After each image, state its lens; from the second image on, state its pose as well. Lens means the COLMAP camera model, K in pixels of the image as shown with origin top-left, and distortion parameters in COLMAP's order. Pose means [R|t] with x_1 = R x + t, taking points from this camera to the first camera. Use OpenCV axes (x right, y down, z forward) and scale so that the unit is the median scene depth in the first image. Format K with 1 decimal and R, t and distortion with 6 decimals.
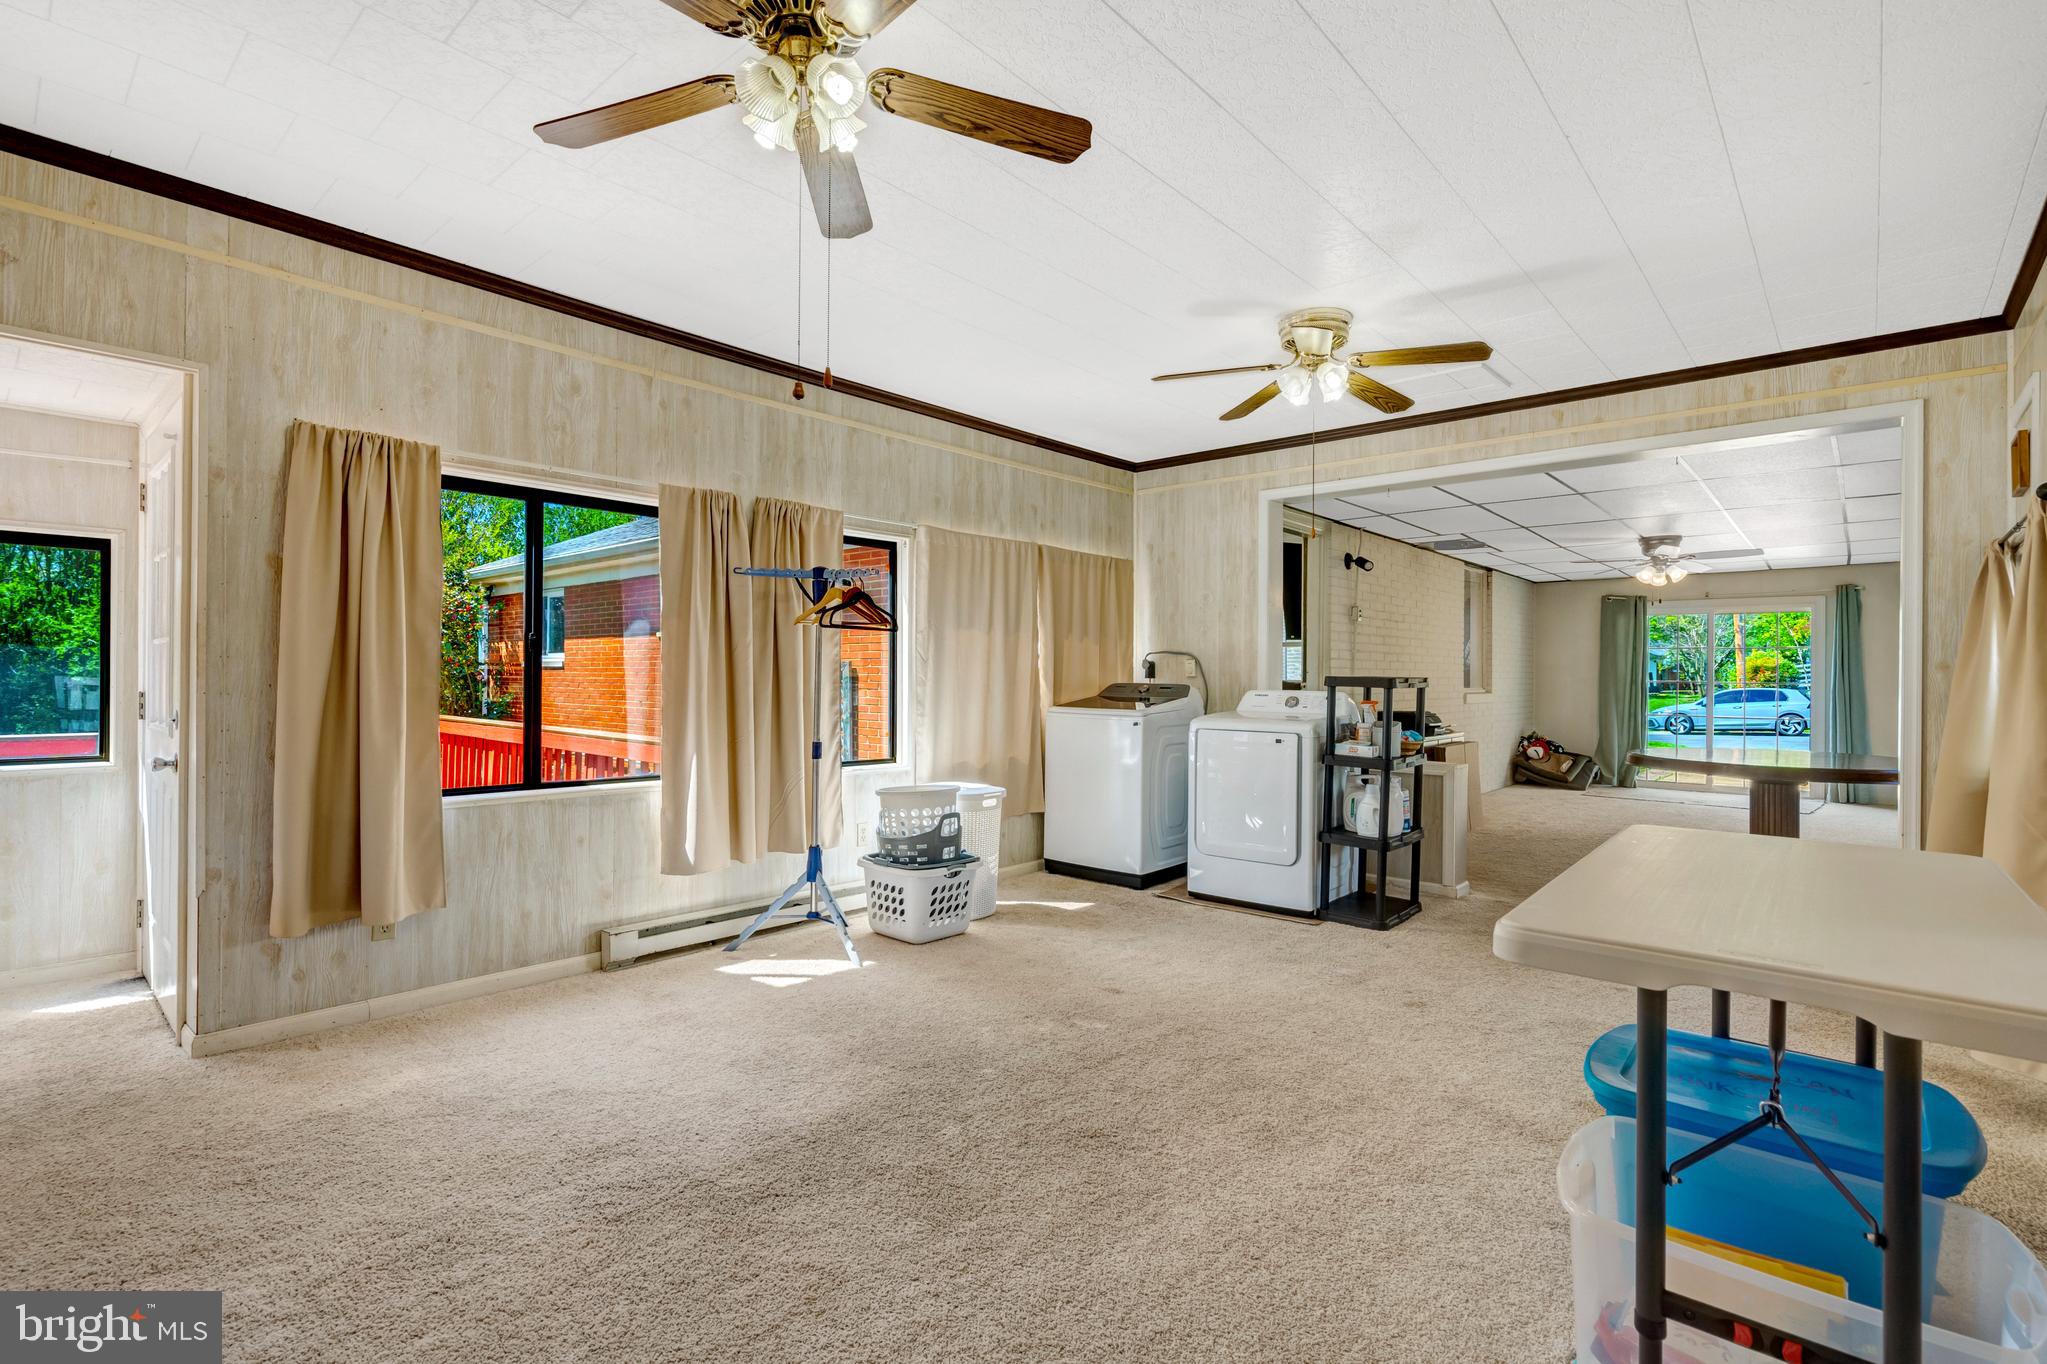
lens RADIAL K [[957.7, 0, 1027.0], [0, 957.7, 671.5], [0, 0, 1]] dist [0.017592, -0.000014]
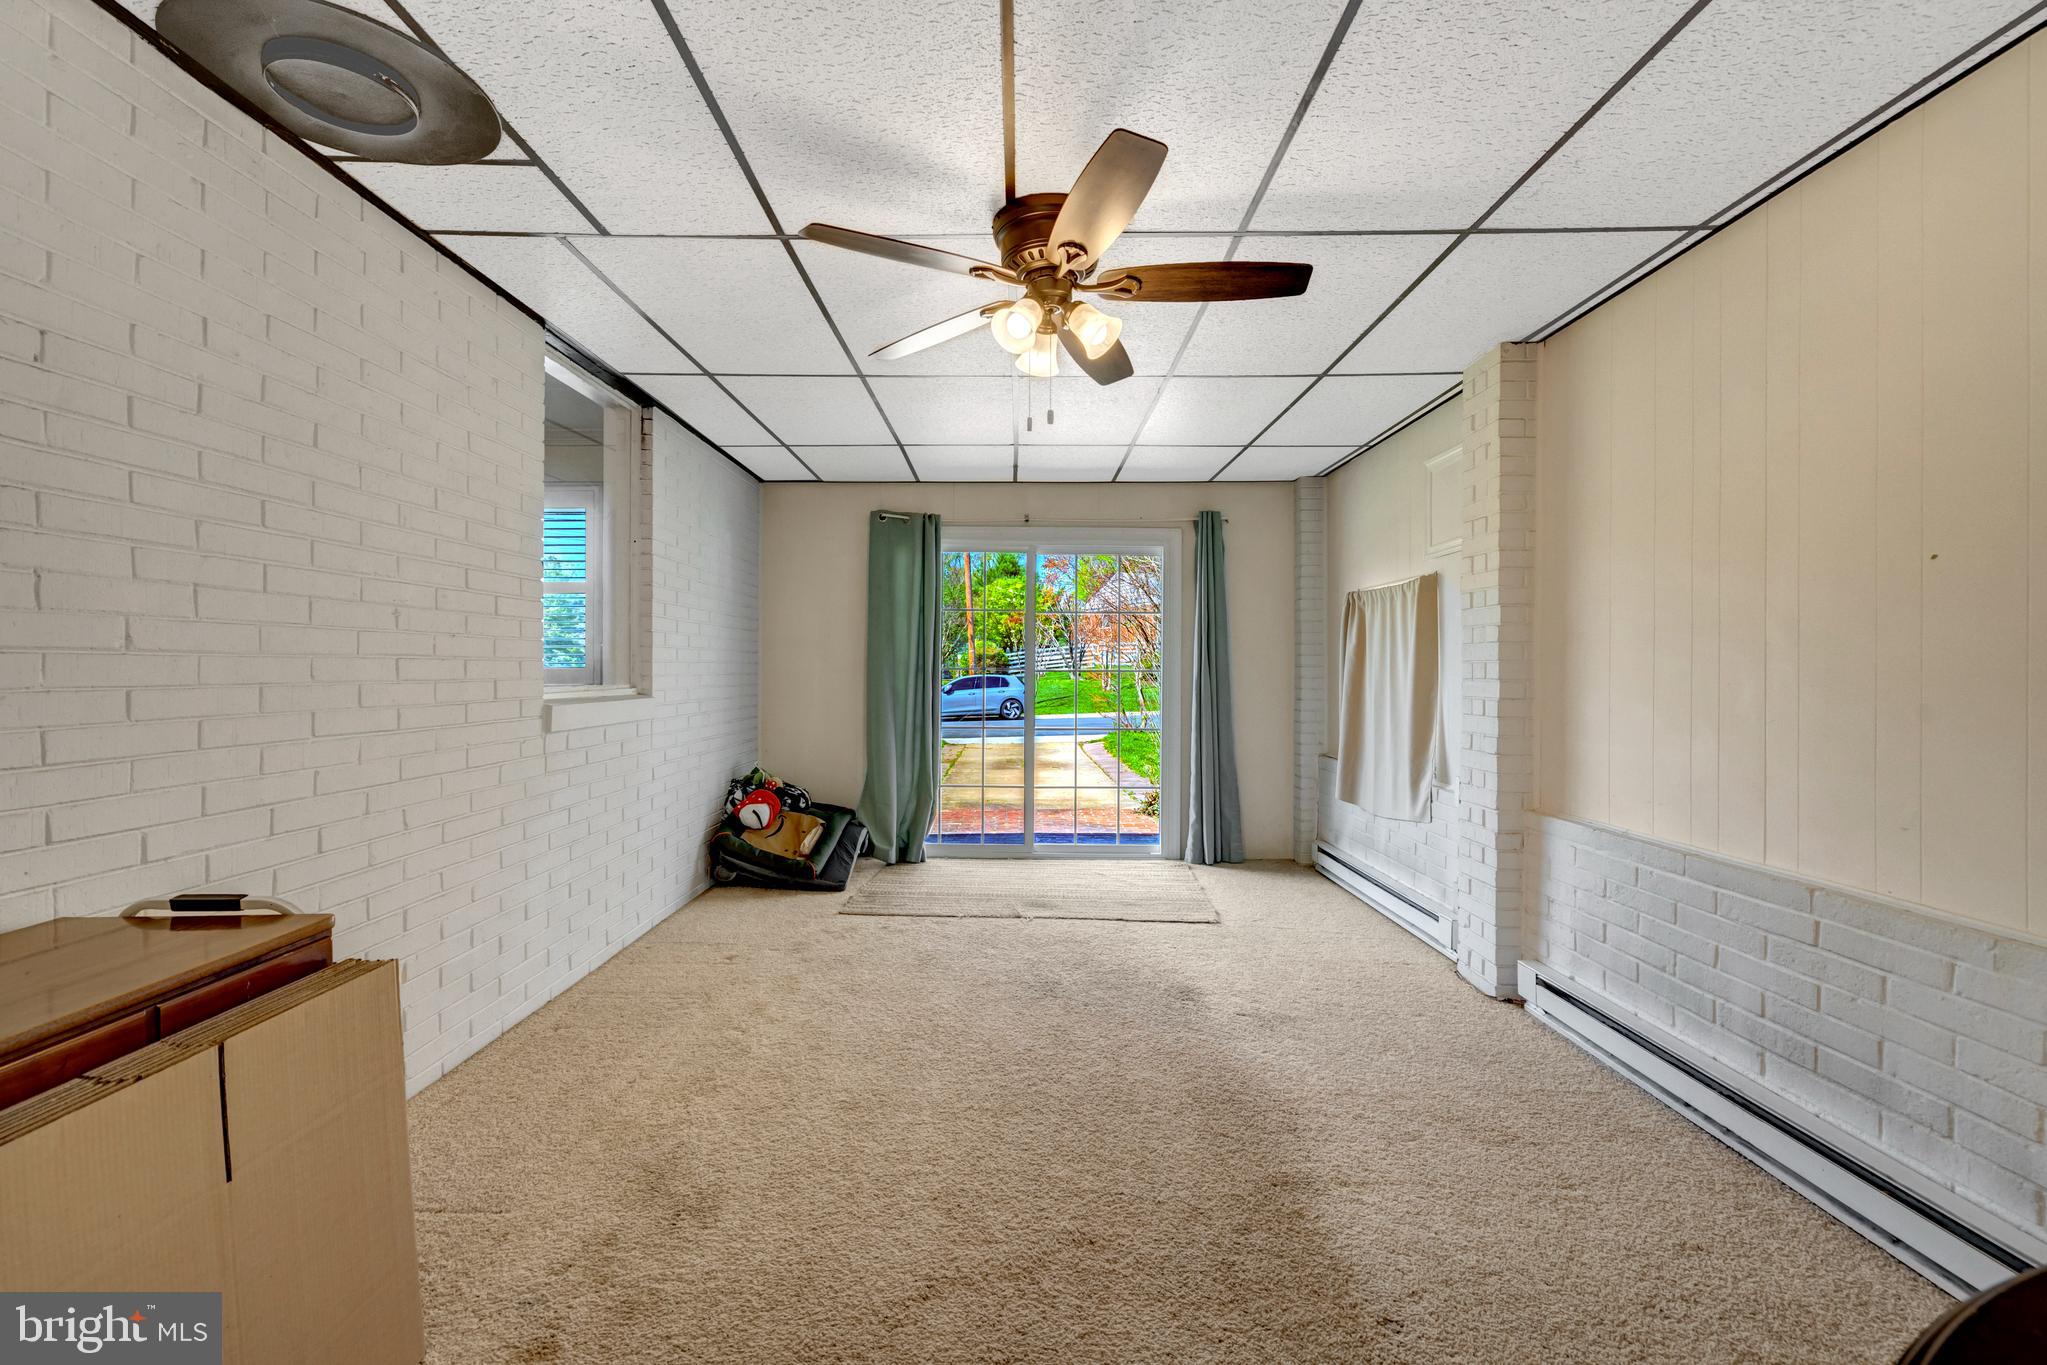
lens RADIAL K [[957.7, 0, 1027.0], [0, 957.7, 672.0], [0, 0, 1]] dist [0.017592, -0.000014]
pose [[0.754793, -0.005885, 0.655937, 0.313542], [-0.002296, 0.999930, 0.011612, 0.006068], [-0.655959, -0.010271, 0.754727, 0.543893]]
